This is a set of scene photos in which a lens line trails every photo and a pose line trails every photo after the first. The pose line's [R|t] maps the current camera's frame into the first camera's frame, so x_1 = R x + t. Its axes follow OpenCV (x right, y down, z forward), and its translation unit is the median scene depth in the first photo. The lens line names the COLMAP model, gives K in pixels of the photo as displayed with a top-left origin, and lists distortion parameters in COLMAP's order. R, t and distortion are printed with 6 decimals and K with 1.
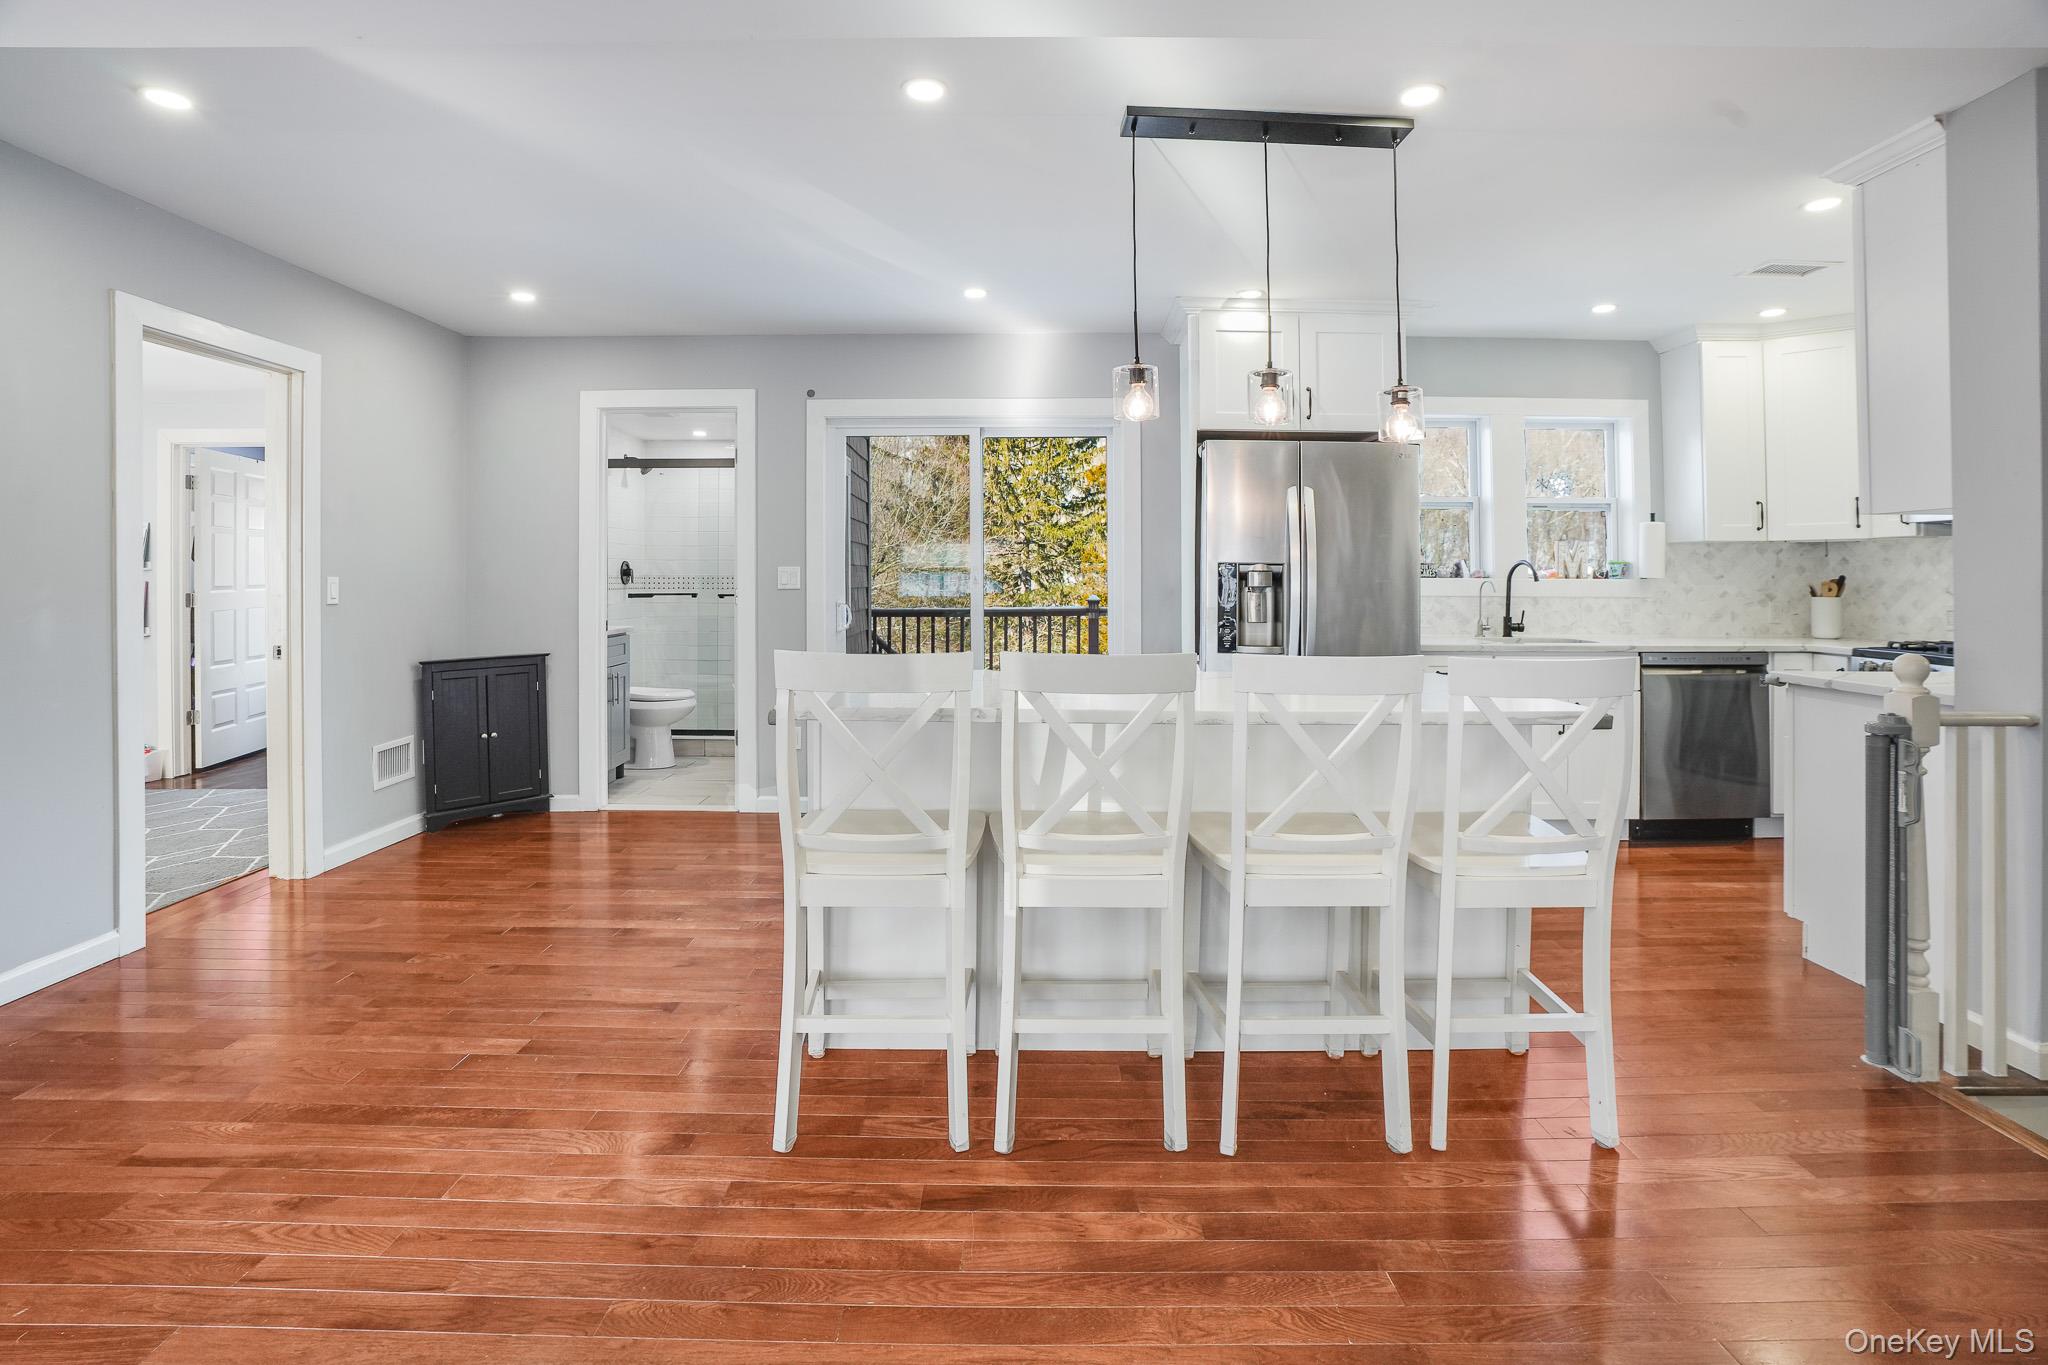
lens RADIAL K [[962.7, 0, 1026.6], [0, 962.7, 563.7], [0, 0, 1]] dist [-0.032365, 0.001606]
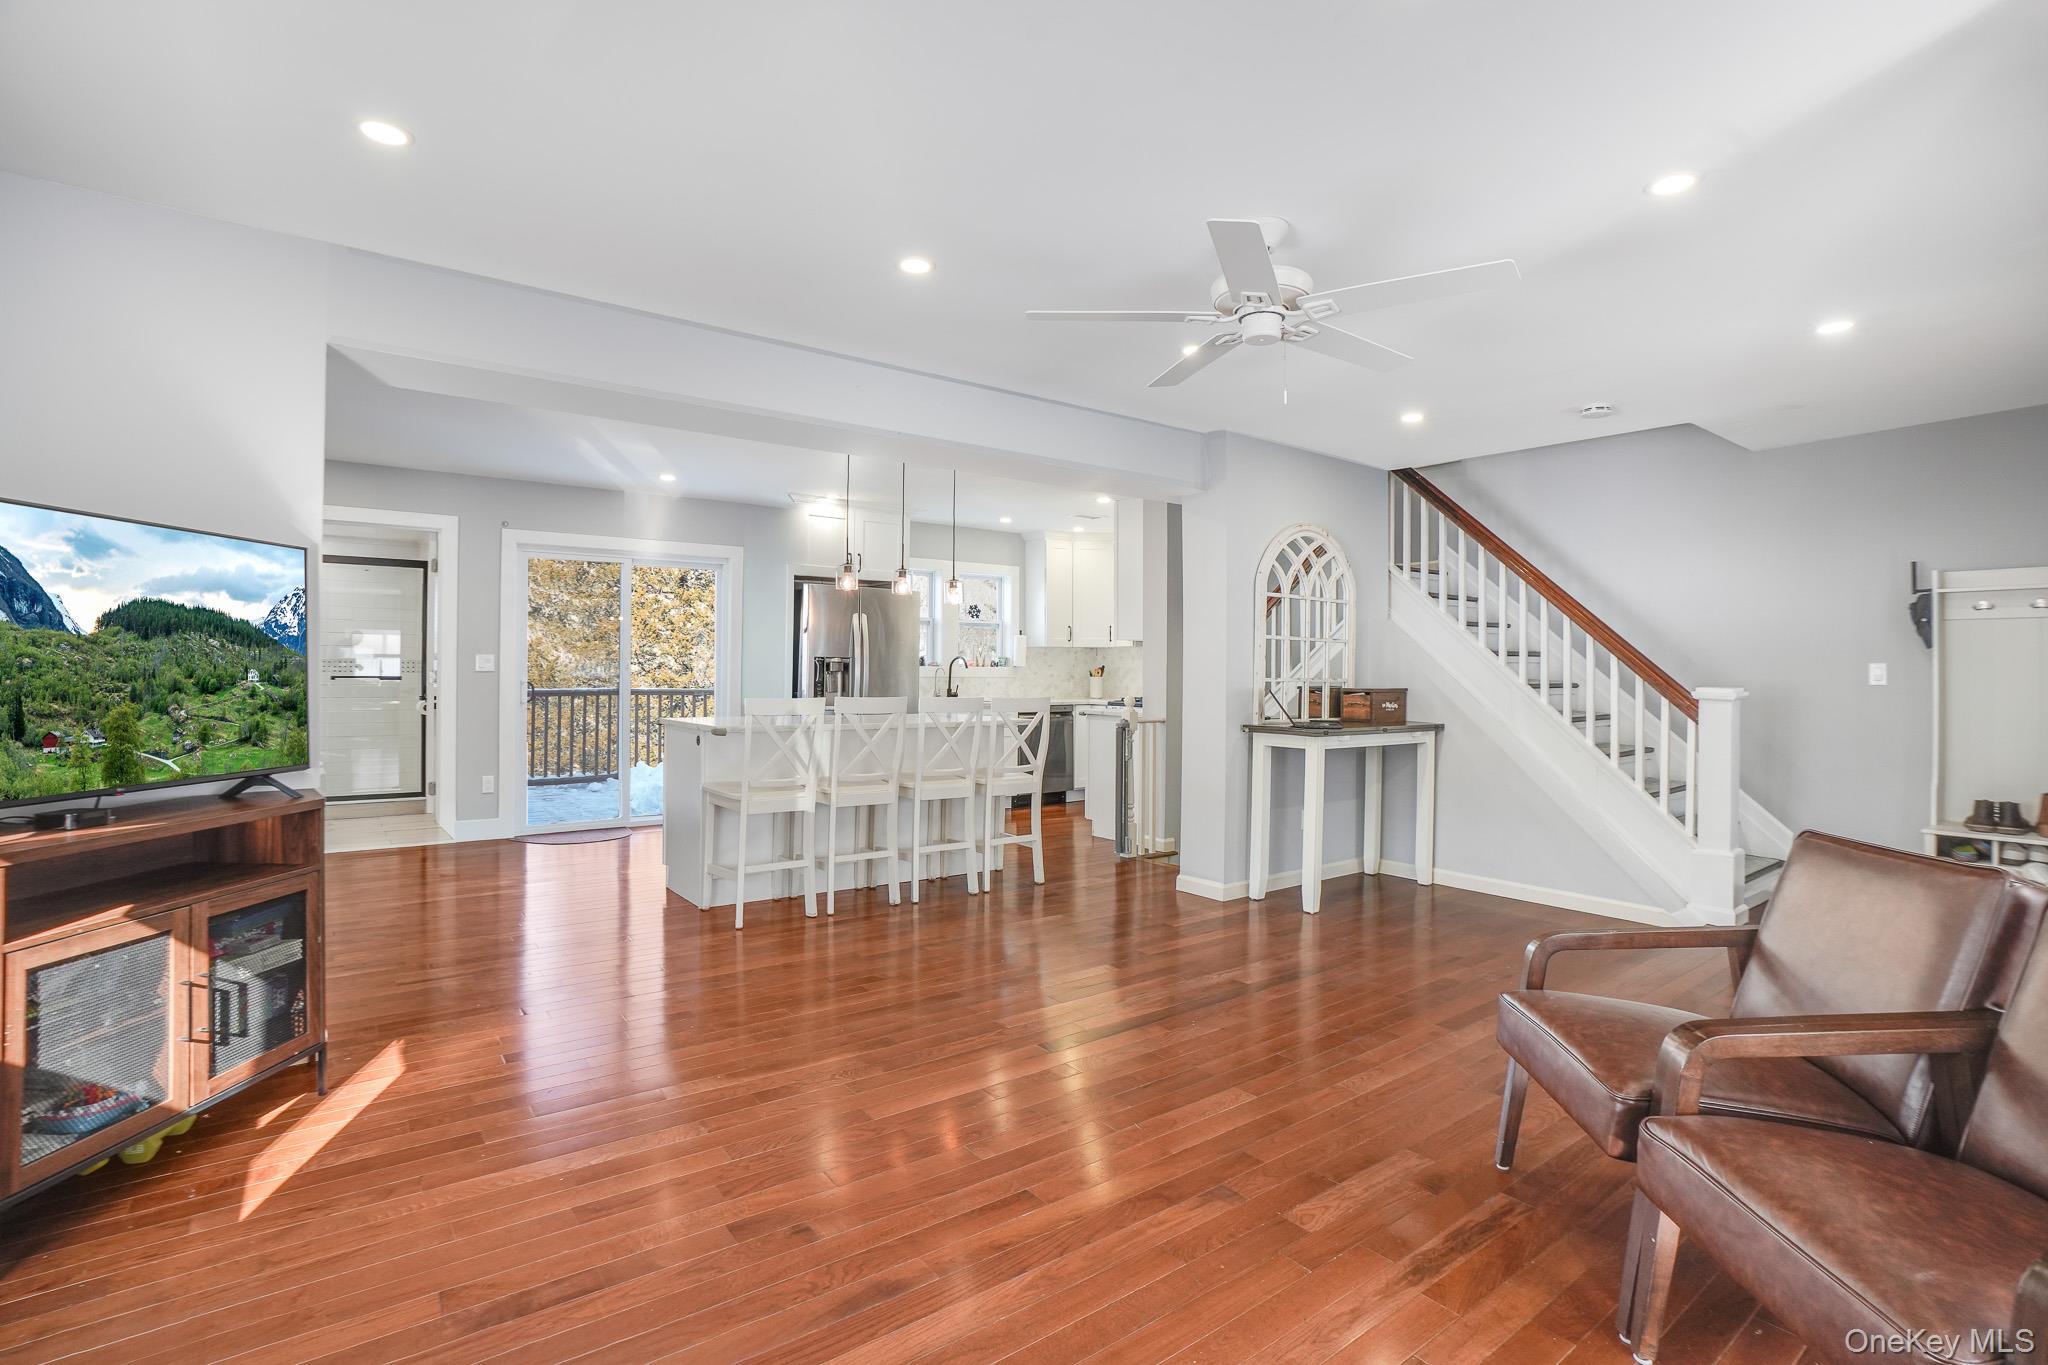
lens RADIAL K [[972.9, 0, 1024.0], [0, 972.9, 682.5], [0, 0, 1]] dist [-0.046361, 0.001761]
pose [[0.798094, -0.007379, 0.602488, -0.451267], [-0.013973, 0.999429, 0.030750, -0.011451], [-0.602371, -0.032960, 0.797536, -0.480579]]
